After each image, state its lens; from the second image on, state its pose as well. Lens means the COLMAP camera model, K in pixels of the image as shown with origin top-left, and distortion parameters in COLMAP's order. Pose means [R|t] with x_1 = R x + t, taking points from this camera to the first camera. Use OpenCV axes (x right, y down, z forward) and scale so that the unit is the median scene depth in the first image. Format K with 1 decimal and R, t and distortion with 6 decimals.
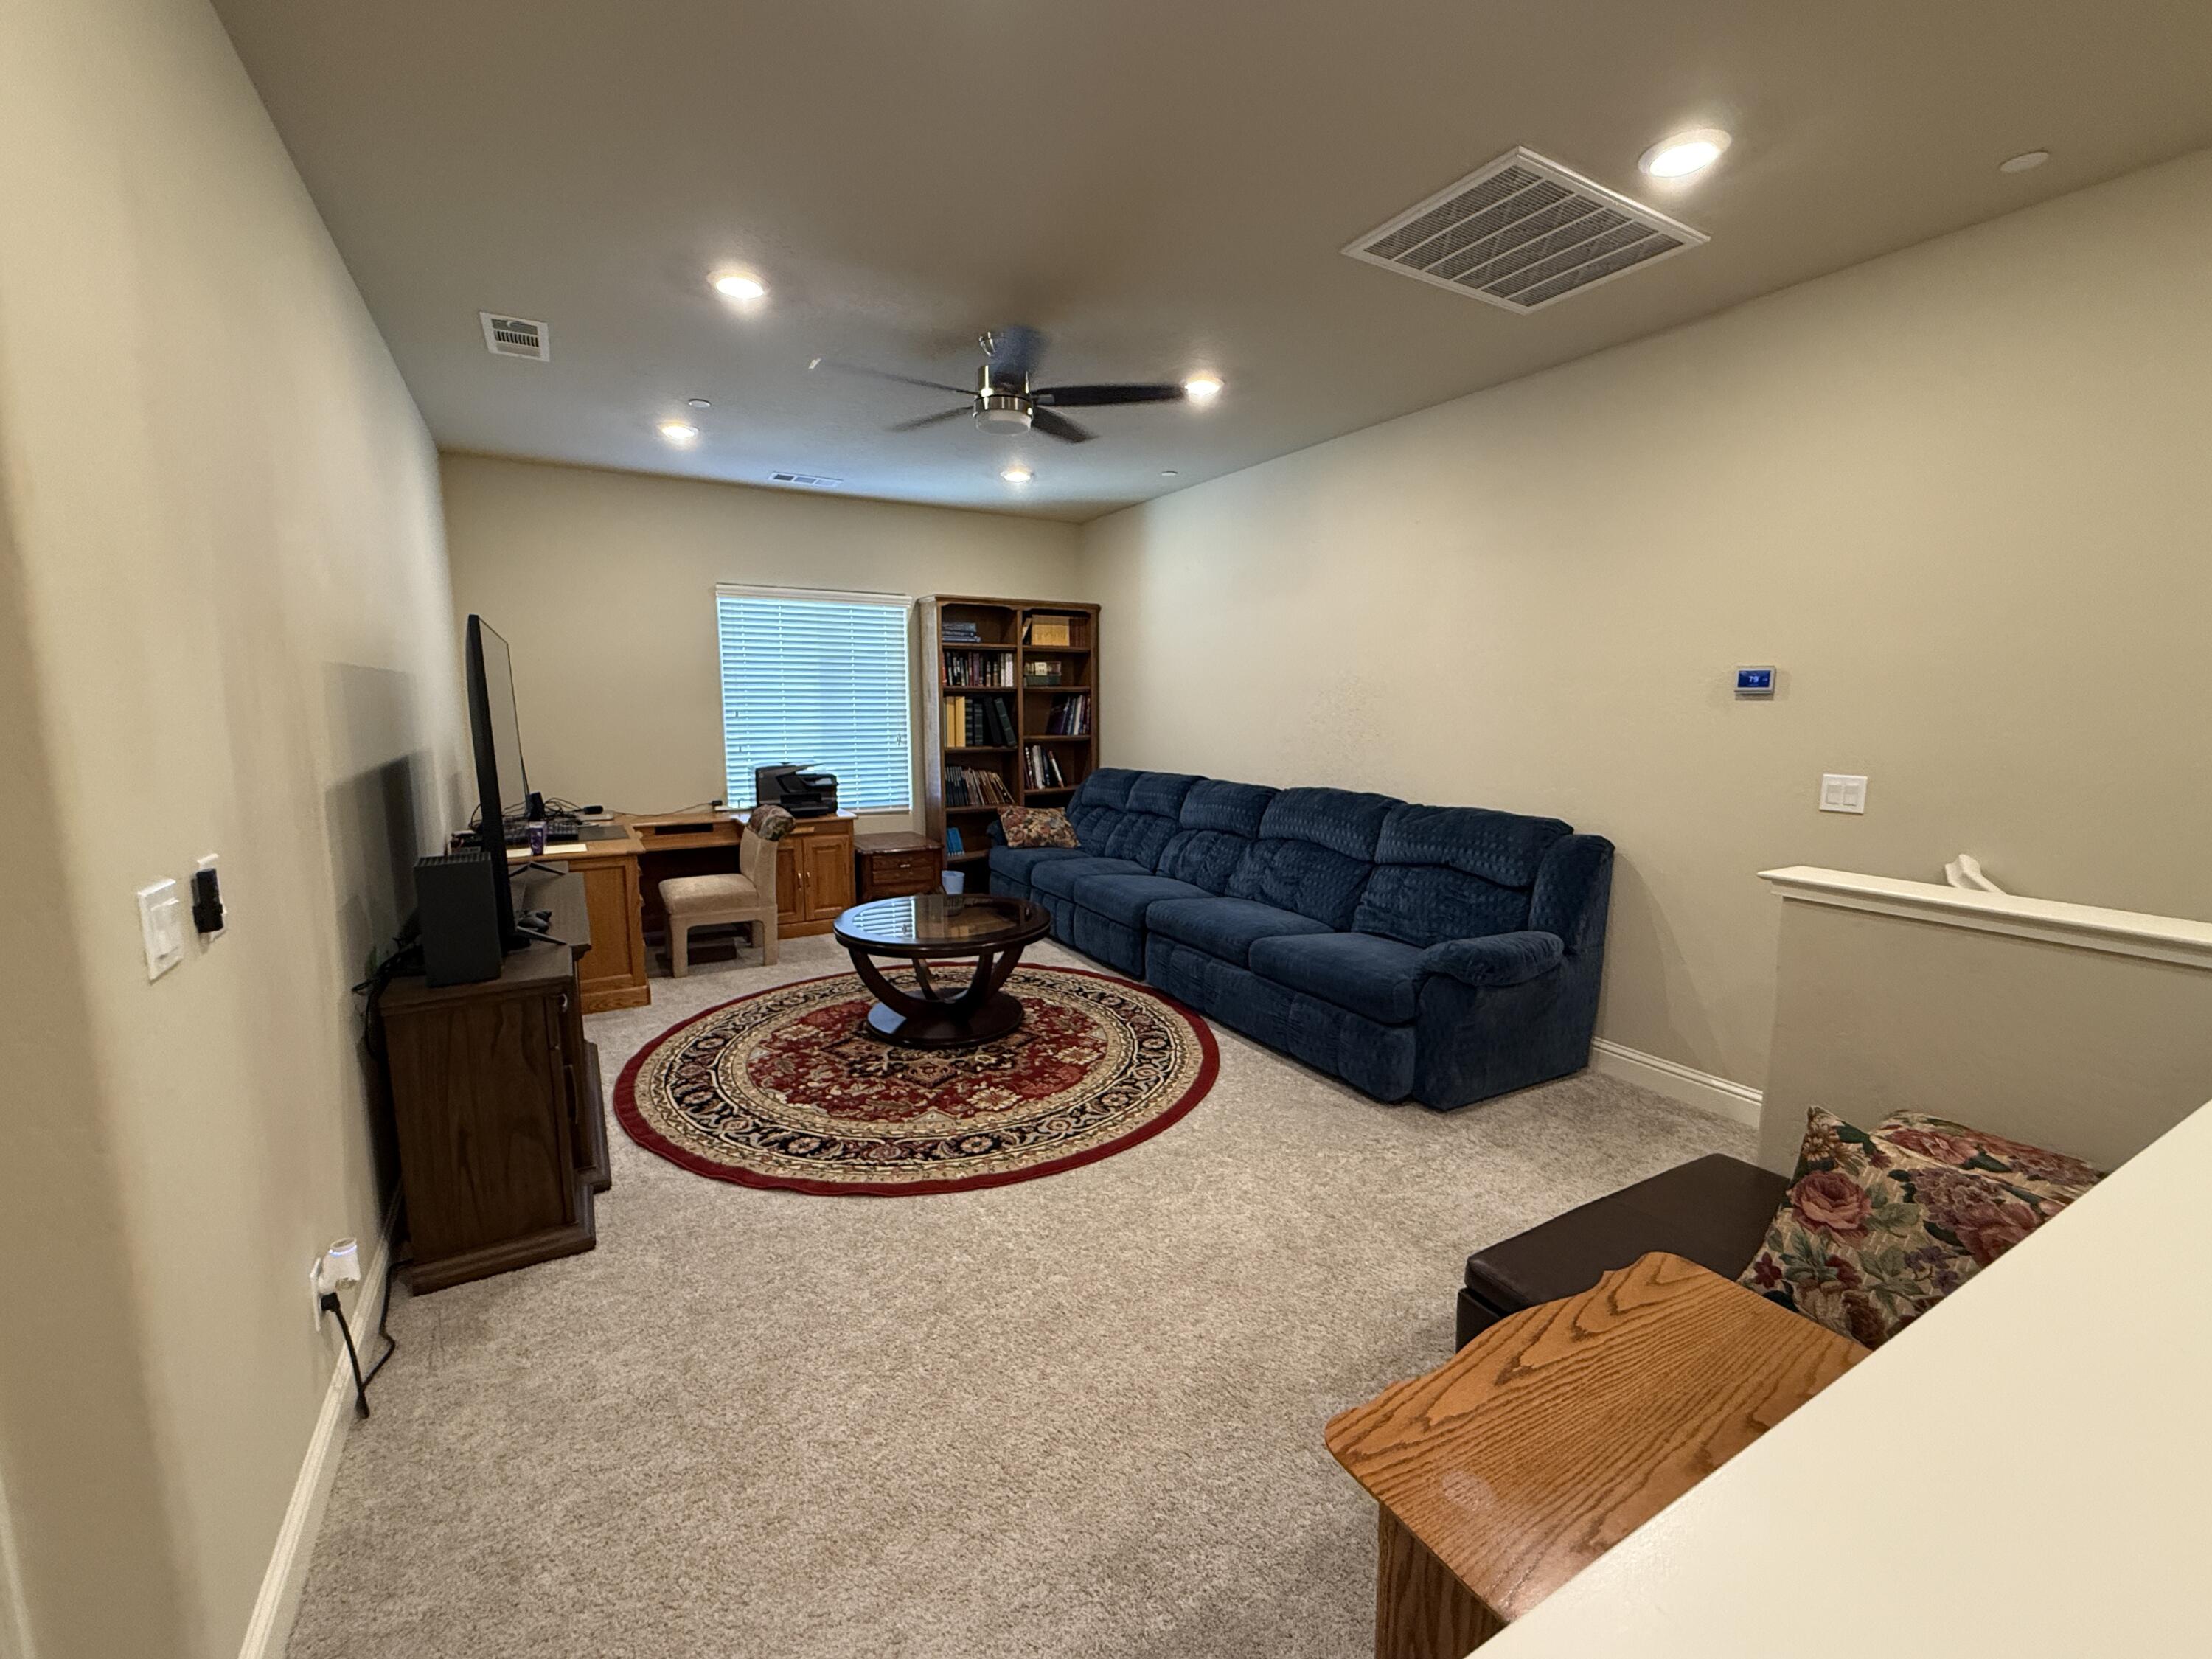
lens RADIAL K [[914.9, 0, 1109.5], [0, 914.9, 812.3], [0, 0, 1]] dist [0.002392, -0.000087]
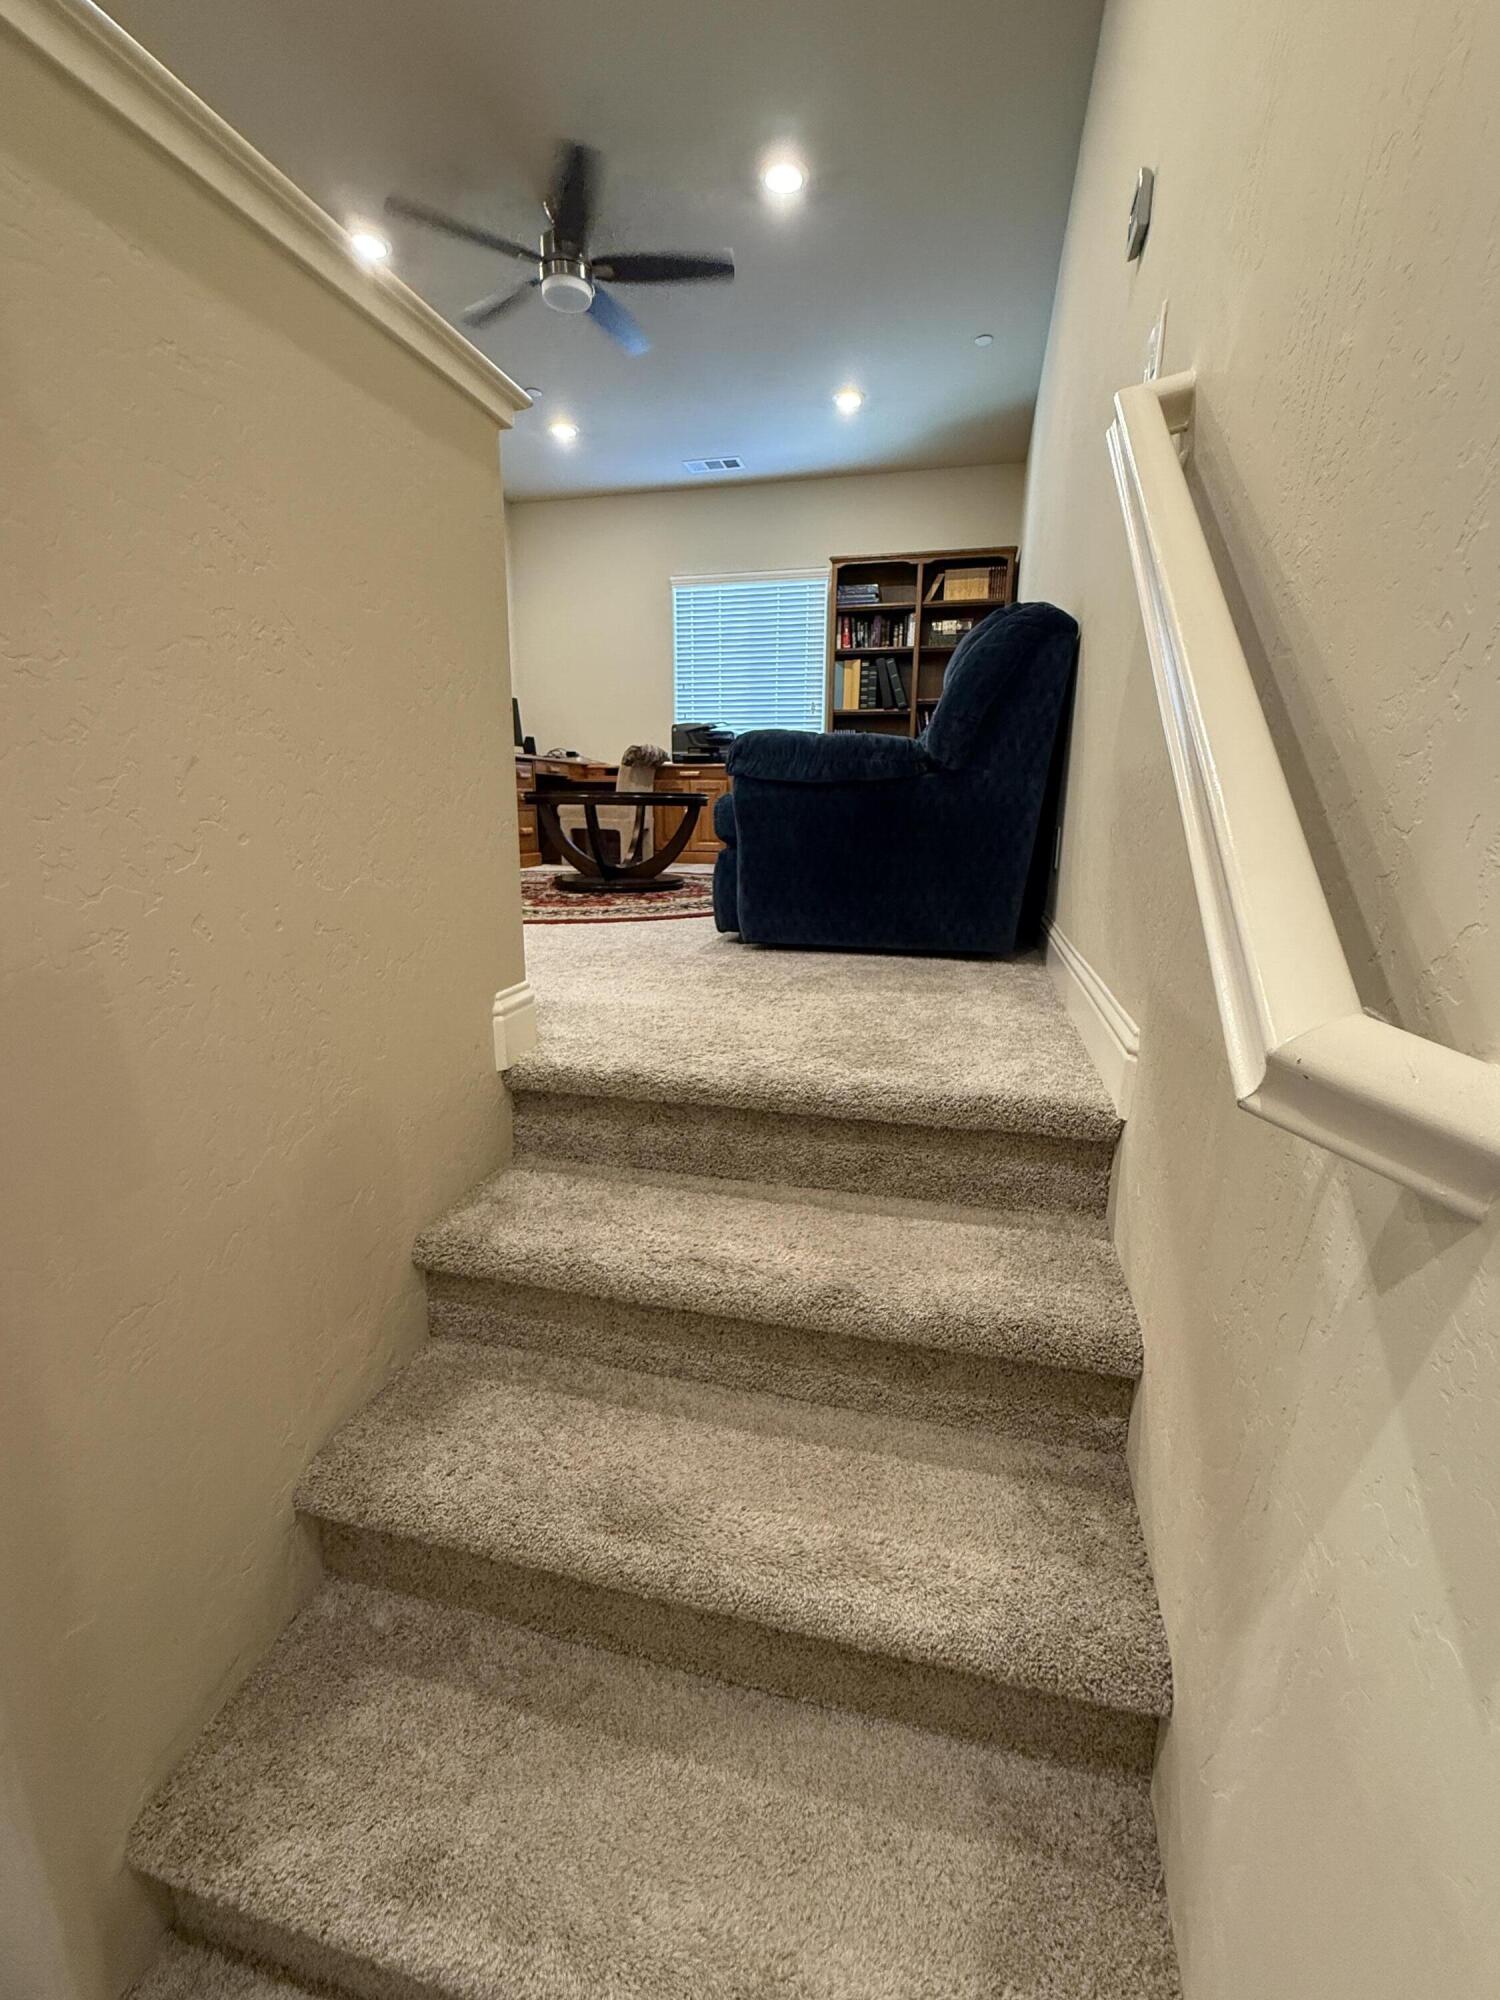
lens RADIAL K [[827.2, 0, 746.0], [0, 827.2, 997.8], [0, 0, 1]] dist [0.002392, -0.000087]
pose [[0.716006, 0.165543, -0.678182, 0.734924], [-0.092248, 0.985394, 0.143140, 0.213147], [0.691972, -0.039928, 0.720819, 0.343054]]
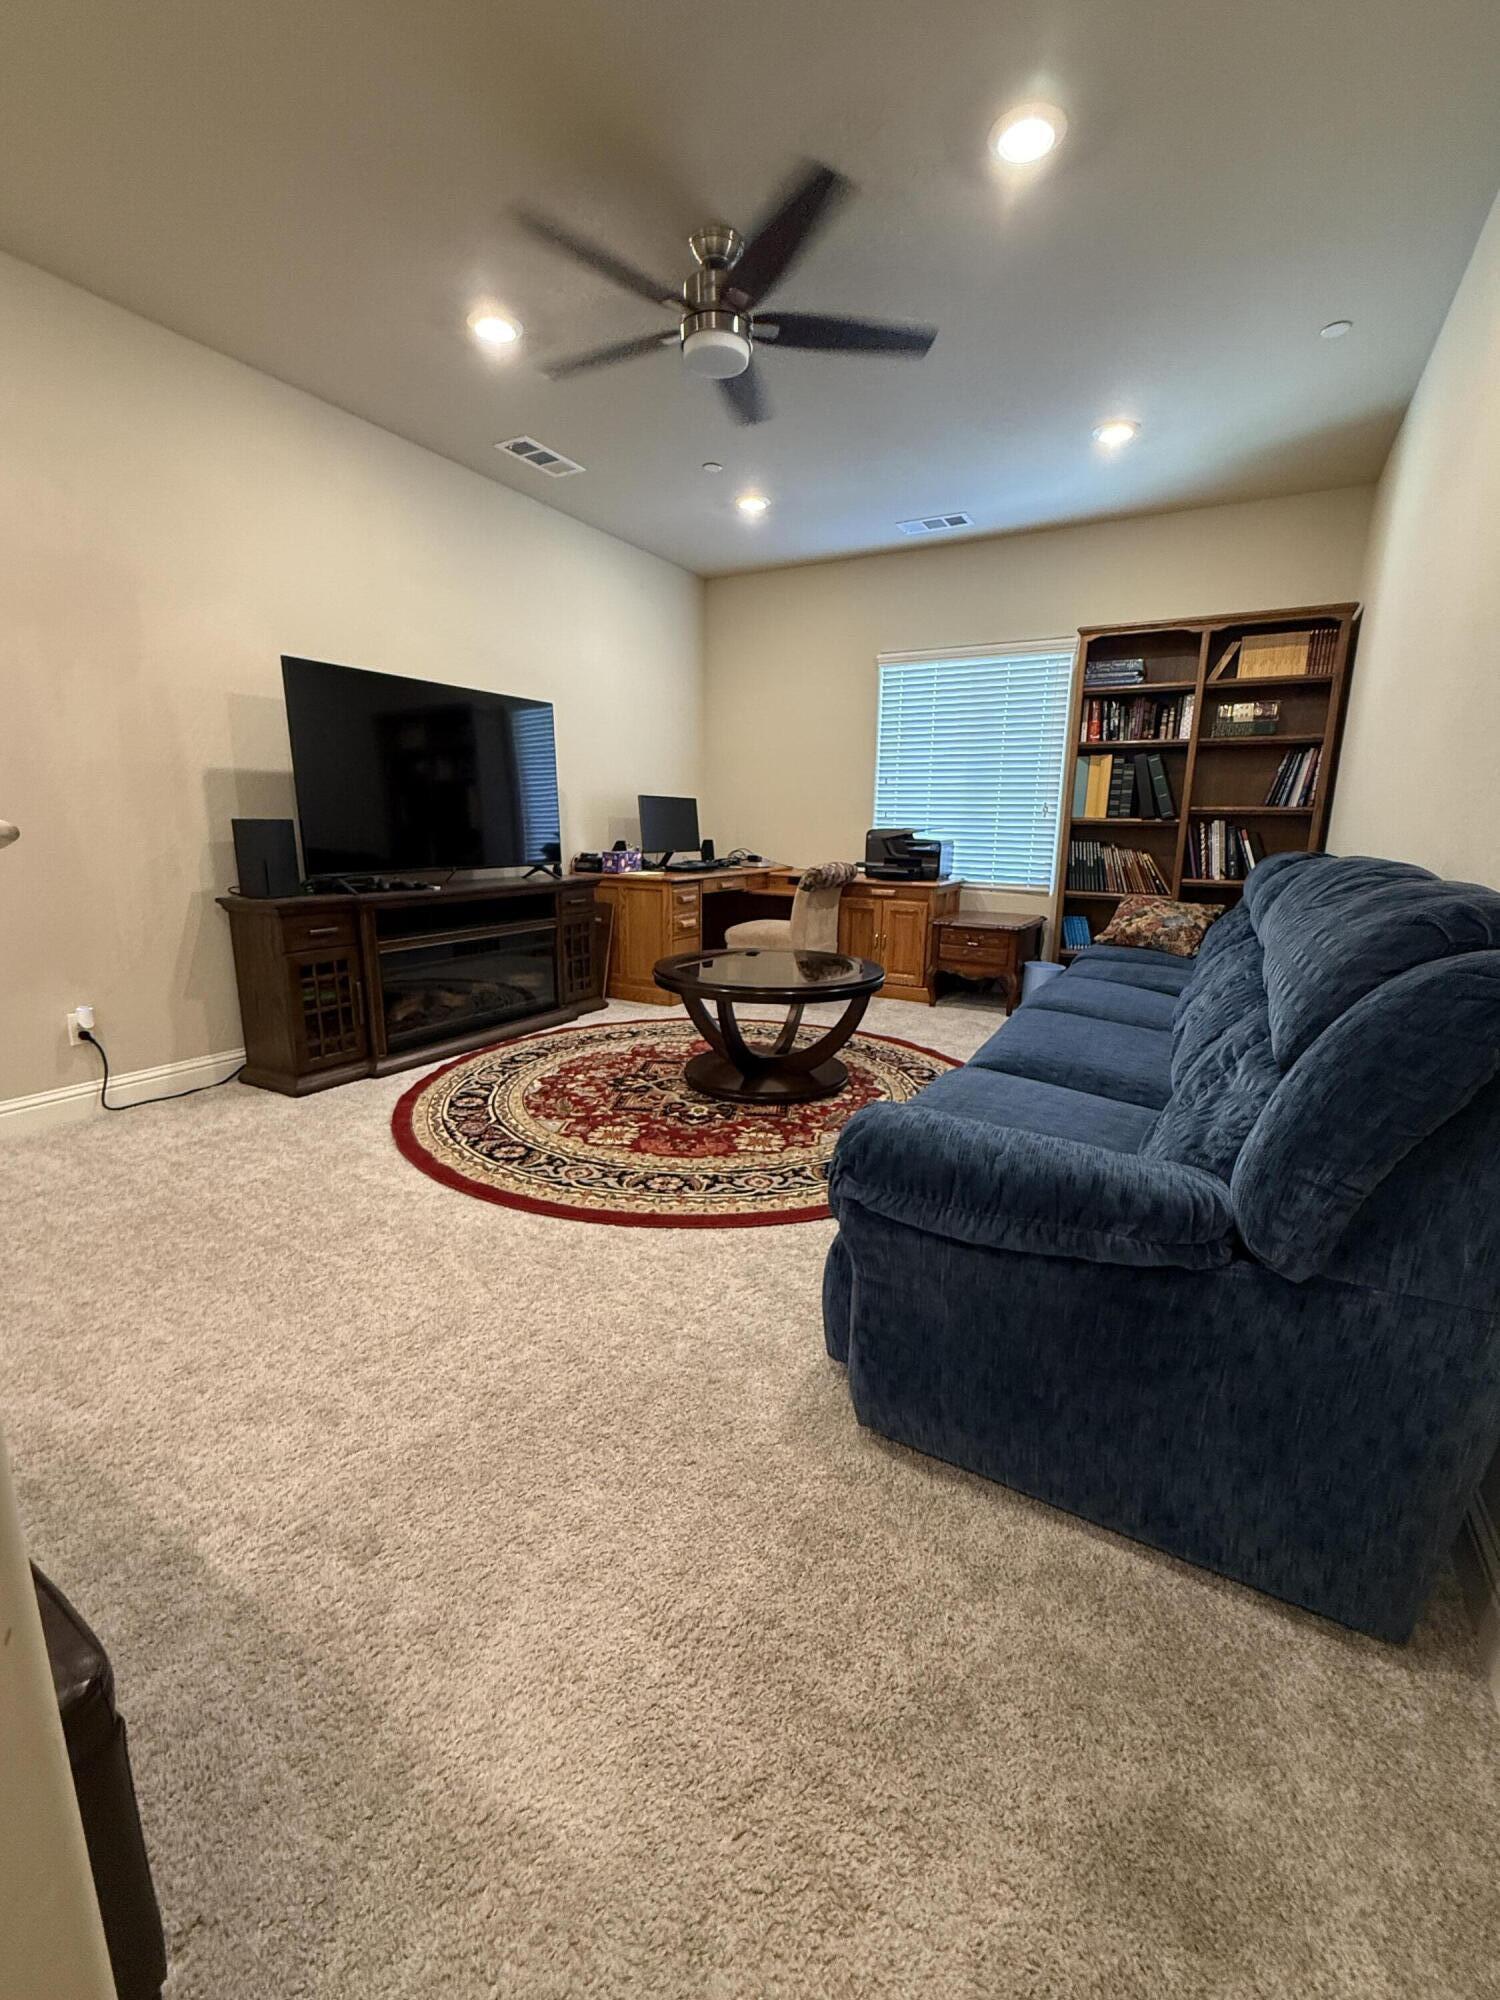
lens RADIAL K [[827.2, 0, 751.4], [0, 827.2, 1003.4], [0, 0, 1]] dist [0.002392, -0.000087]
pose [[0.508436, 0.191491, -0.839538, 0.546481], [-0.115743, 0.981310, 0.153732, 0.023235], [0.853286, 0.019007, 0.521097, 0.563962]]
